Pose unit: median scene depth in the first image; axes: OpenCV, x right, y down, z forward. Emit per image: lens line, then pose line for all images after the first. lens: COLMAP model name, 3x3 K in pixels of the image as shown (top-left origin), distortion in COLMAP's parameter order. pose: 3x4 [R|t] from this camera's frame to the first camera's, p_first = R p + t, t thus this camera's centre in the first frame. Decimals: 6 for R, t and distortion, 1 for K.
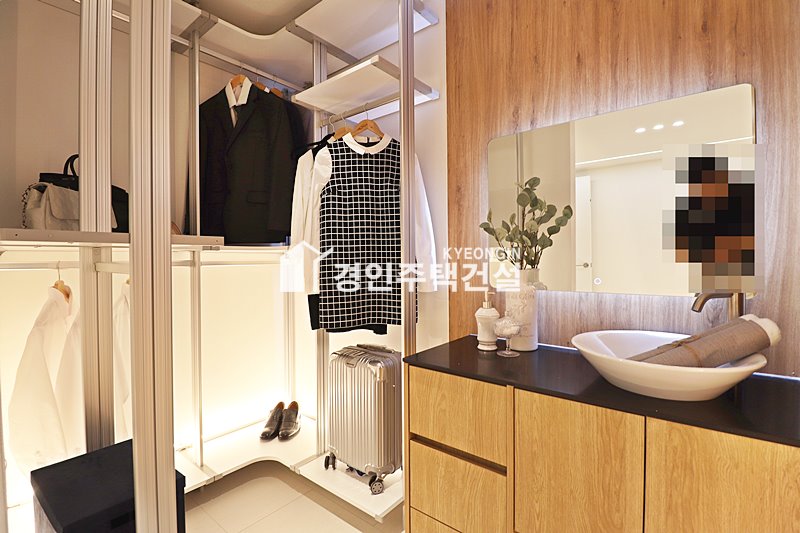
lens RADIAL K [[368.7, 0, 404.9], [0, 368.7, 263.0], [0, 0, 1]] dist [0.001961, -0.015199]
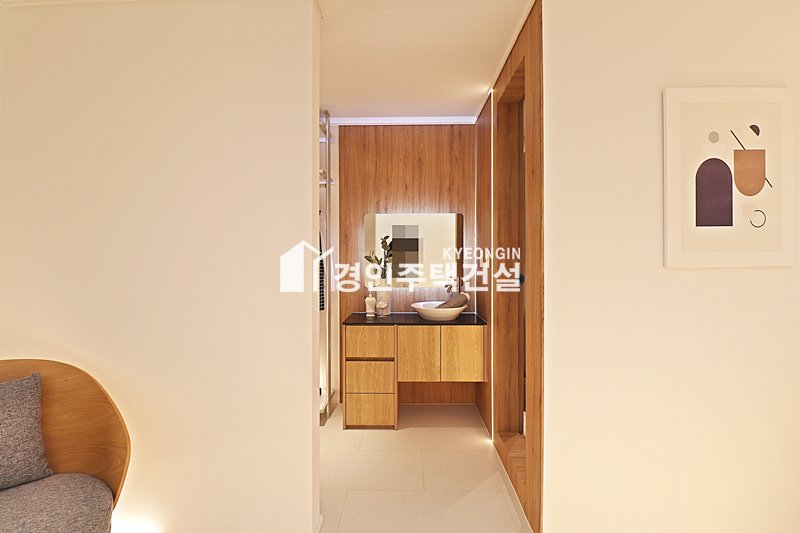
lens RADIAL K [[373.2, 0, 404.7], [0, 373.2, 261.9], [0, 0, 1]] dist [0.001124, -0.014786]
pose [[0.788297, 0.002604, 0.615289, -1.091488], [0.002166, 0.999973, -0.007007, -0.074771], [-0.615291, 0.006856, 0.788270, -0.938645]]
